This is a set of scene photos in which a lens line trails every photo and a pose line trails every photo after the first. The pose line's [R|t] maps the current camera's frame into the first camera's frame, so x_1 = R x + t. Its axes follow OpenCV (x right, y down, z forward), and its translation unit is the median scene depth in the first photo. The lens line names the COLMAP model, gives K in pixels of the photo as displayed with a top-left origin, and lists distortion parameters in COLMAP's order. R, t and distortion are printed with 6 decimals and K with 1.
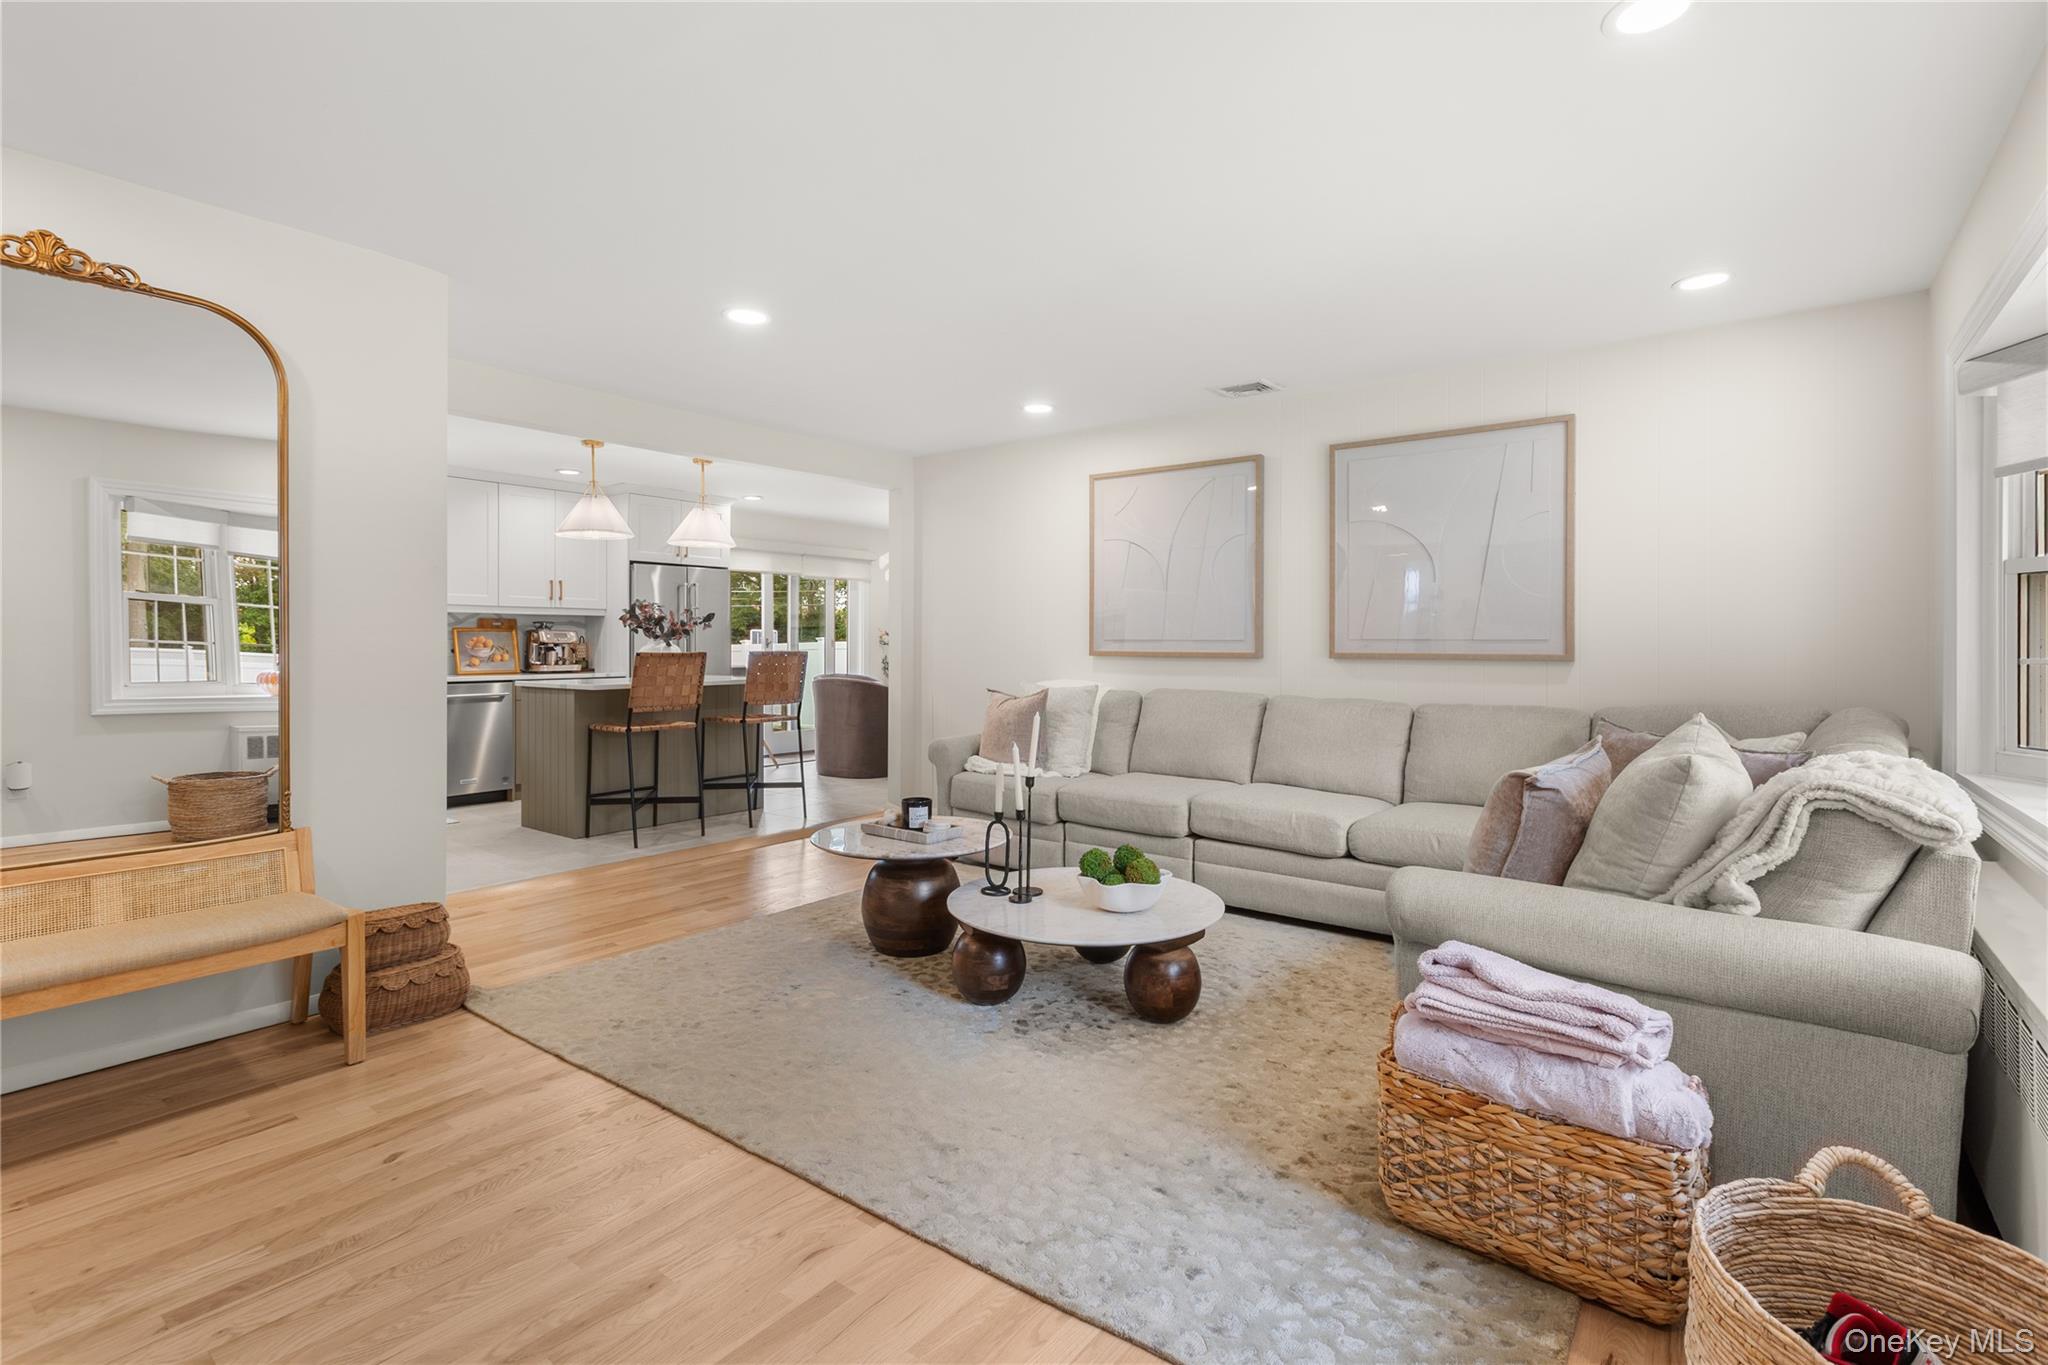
lens RADIAL K [[945.1, 0, 1010.1], [0, 945.1, 643.6], [0, 0, 1]] dist [0.001698, 0.000132]
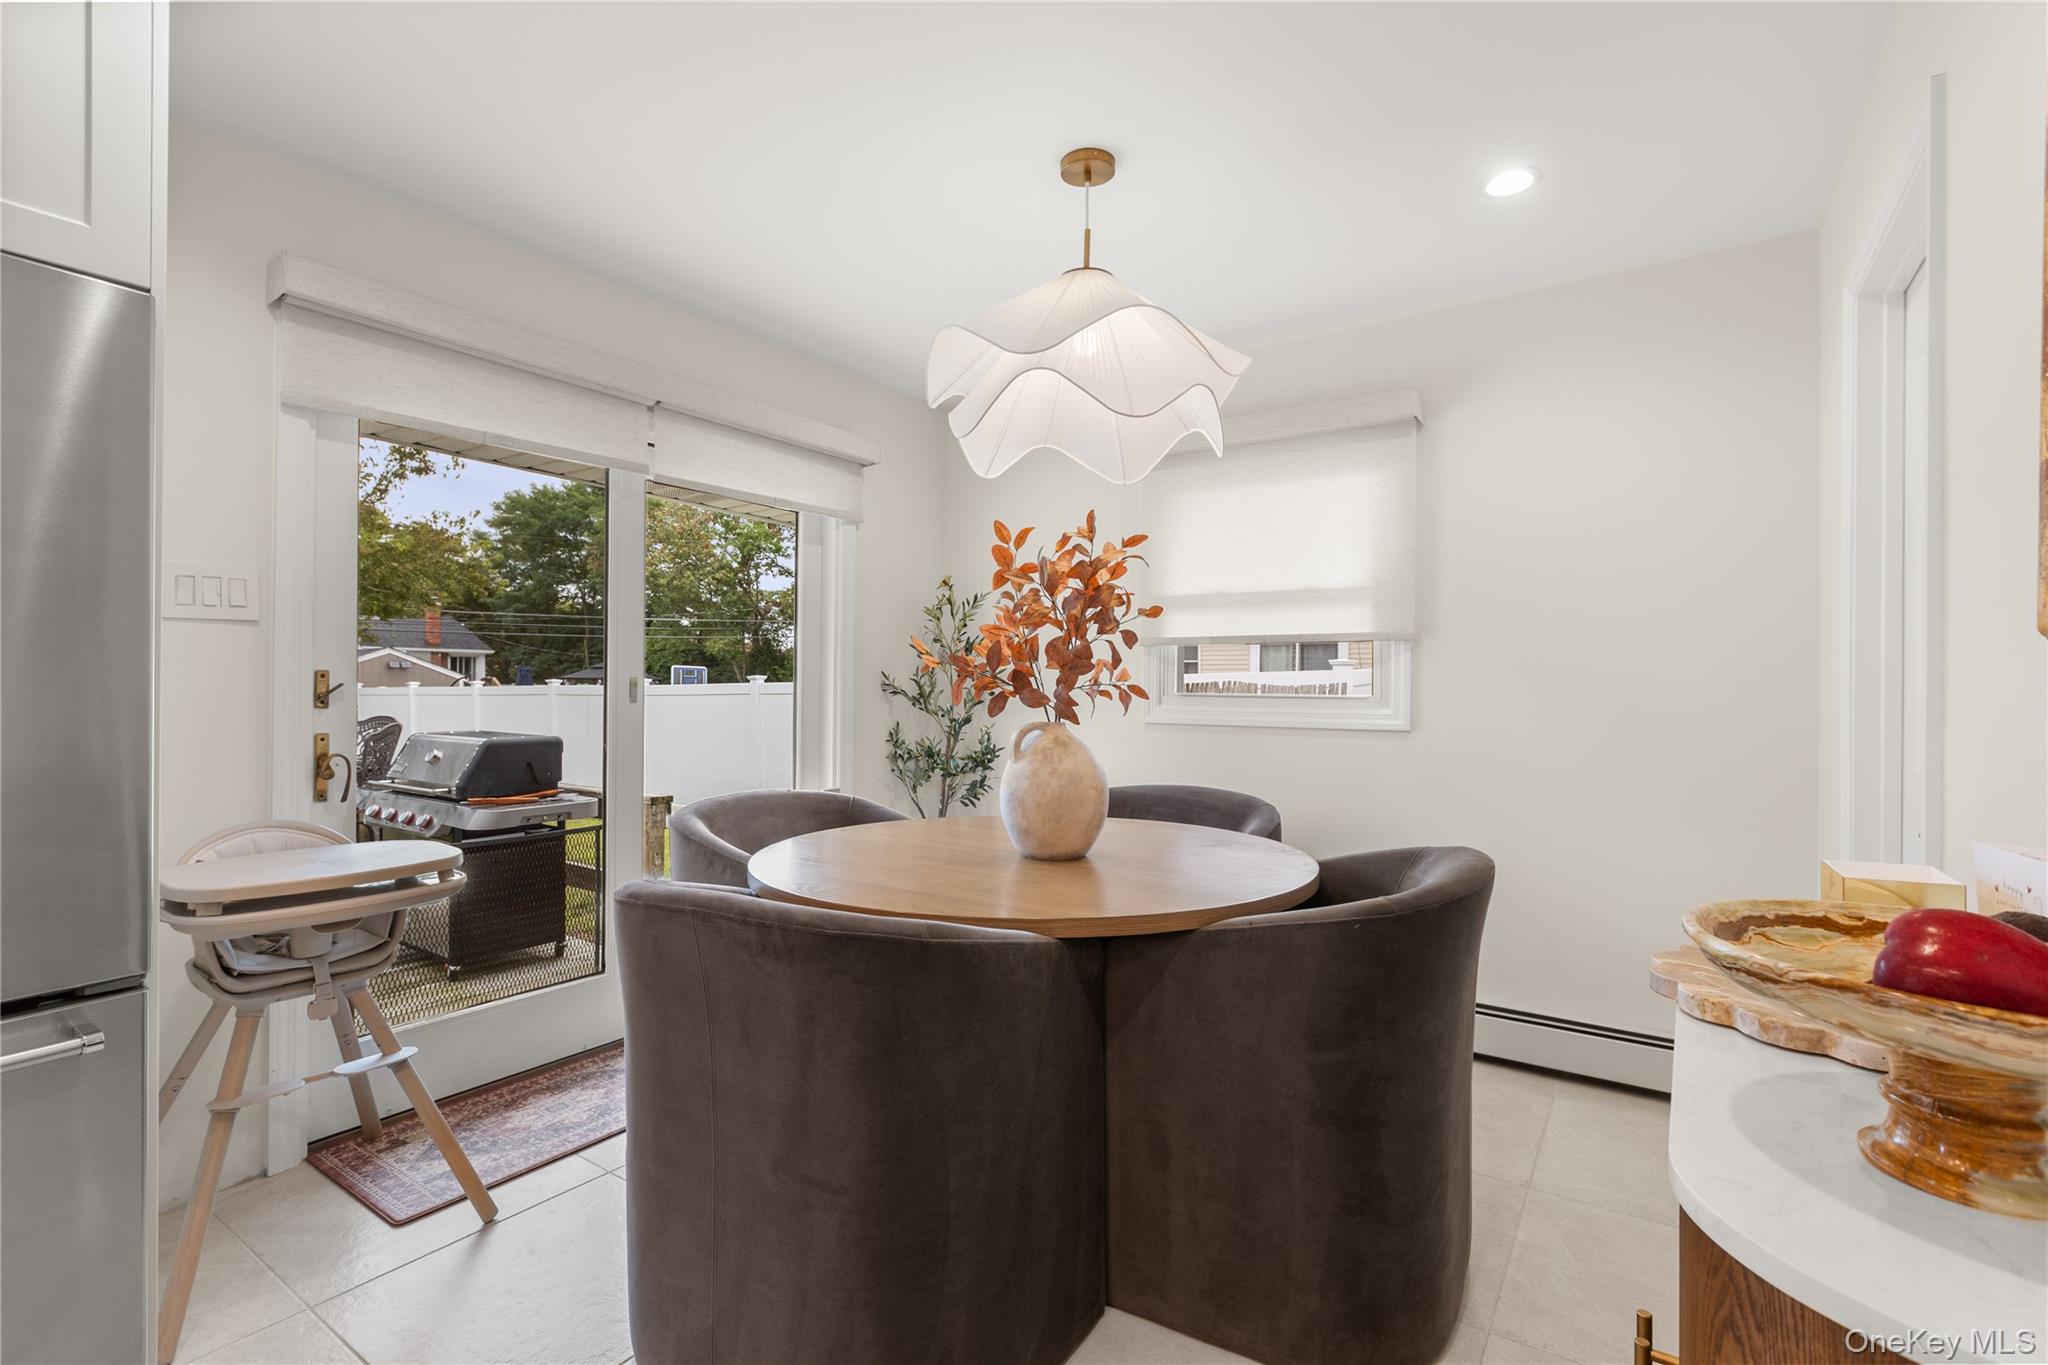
lens RADIAL K [[945.1, 0, 1025.4], [0, 945.1, 692.5], [0, 0, 1]] dist [0.001698, 0.000132]
pose [[0.997810, 0.008637, 0.065575, -0.142061], [-0.009167, 0.999928, 0.007777, -0.003990], [-0.065503, -0.008361, 0.997817, 0.829799]]
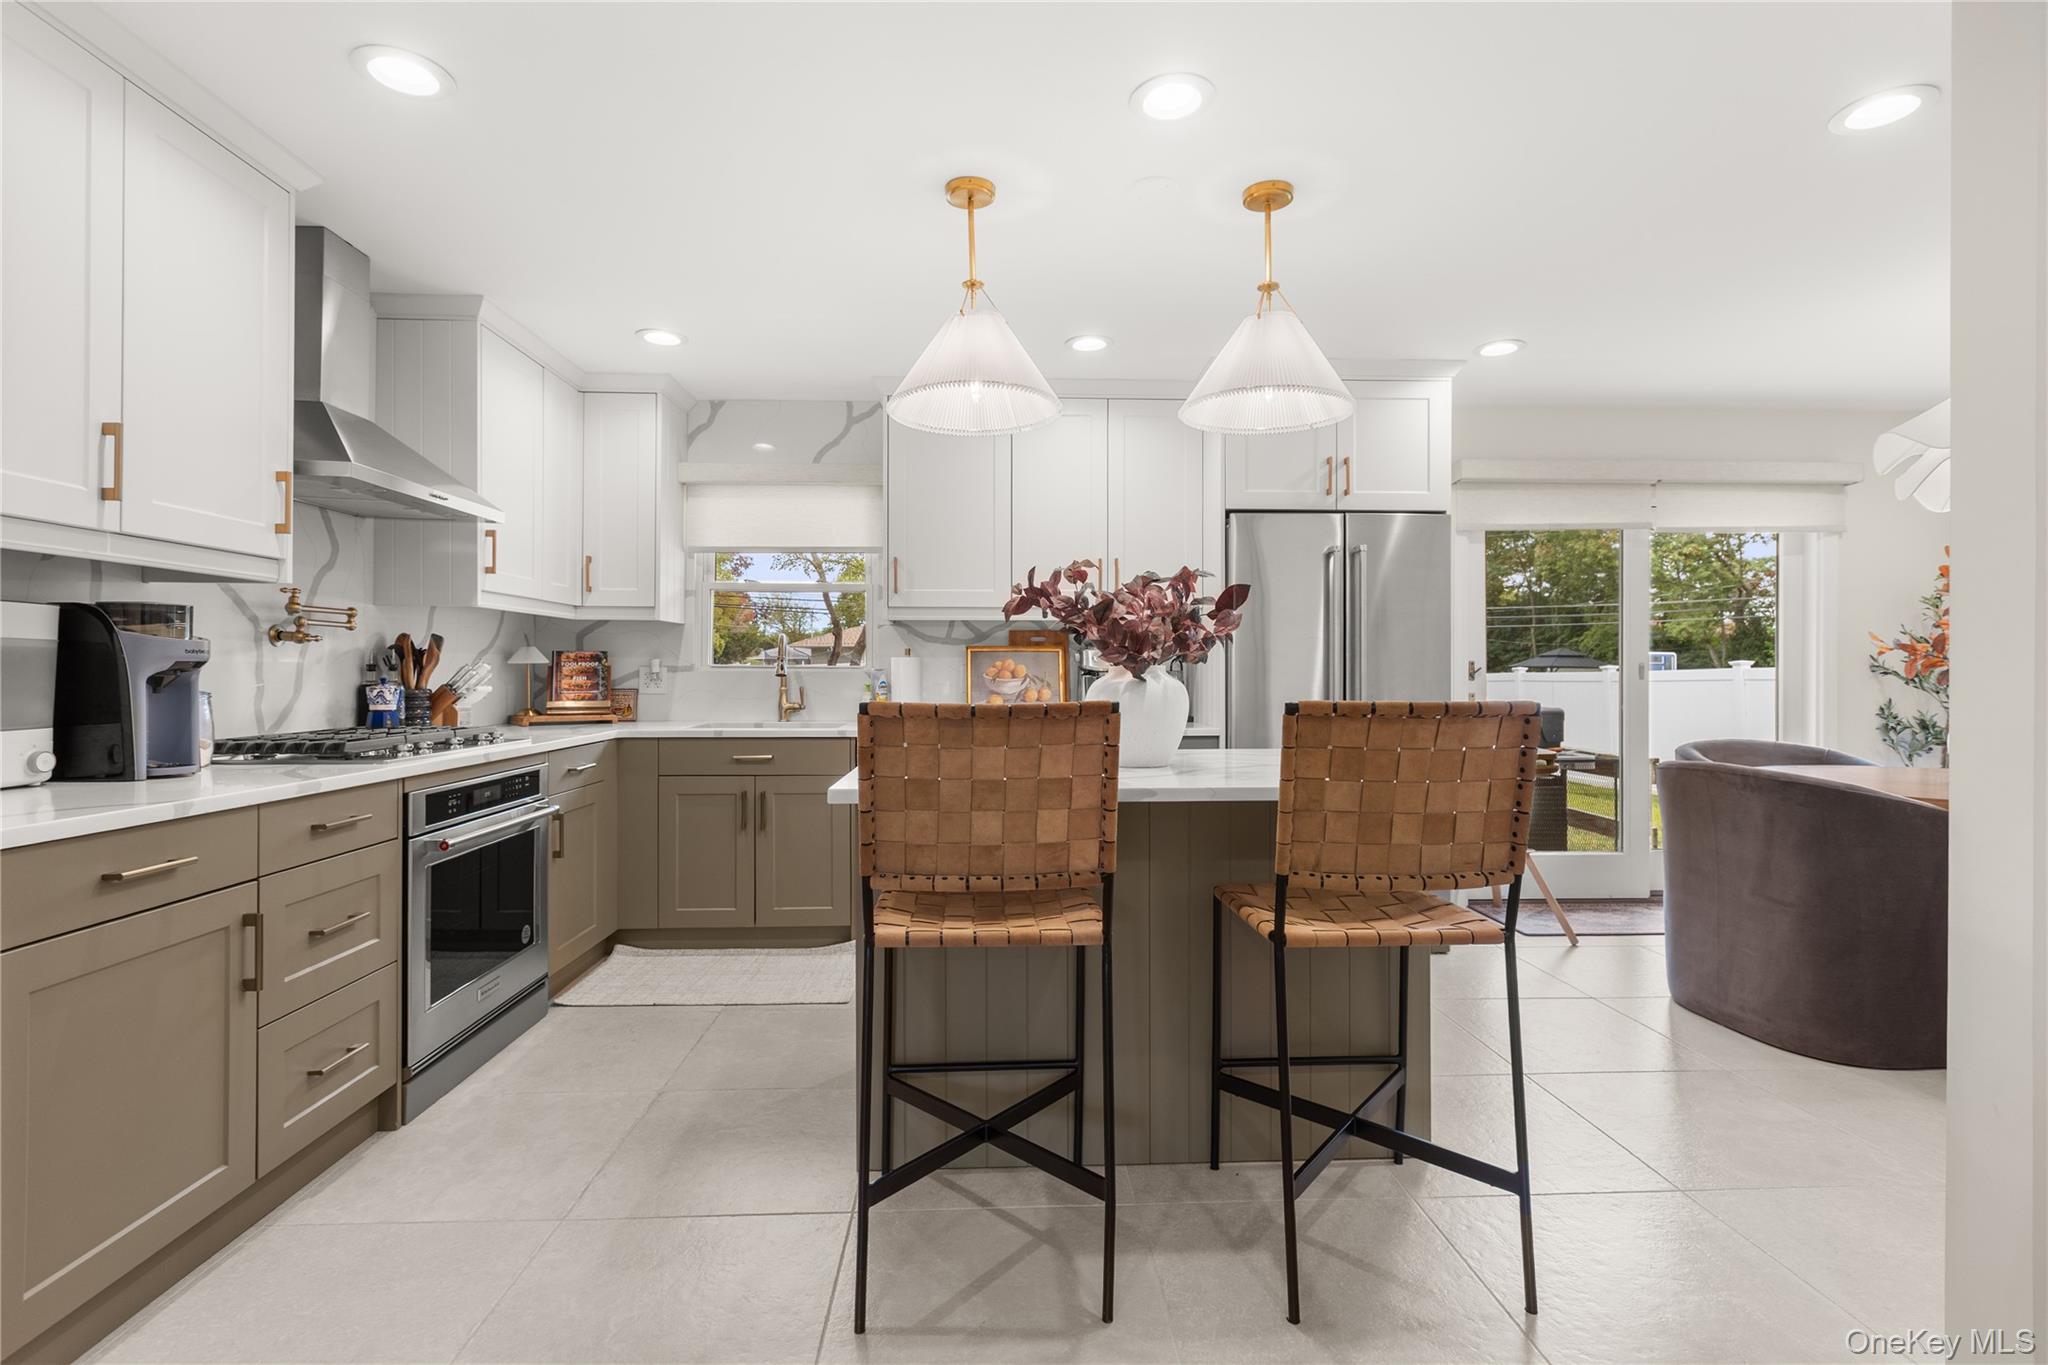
lens RADIAL K [[945.1, 0, 1012.8], [0, 945.1, 670.8], [0, 0, 1]] dist [0.001698, 0.000132]
pose [[0.646724, 0.000280, -0.762724, -0.081408], [0.000141, 1.000000, 0.000486, -0.001103], [0.762724, -0.000421, 0.646724, 0.549259]]
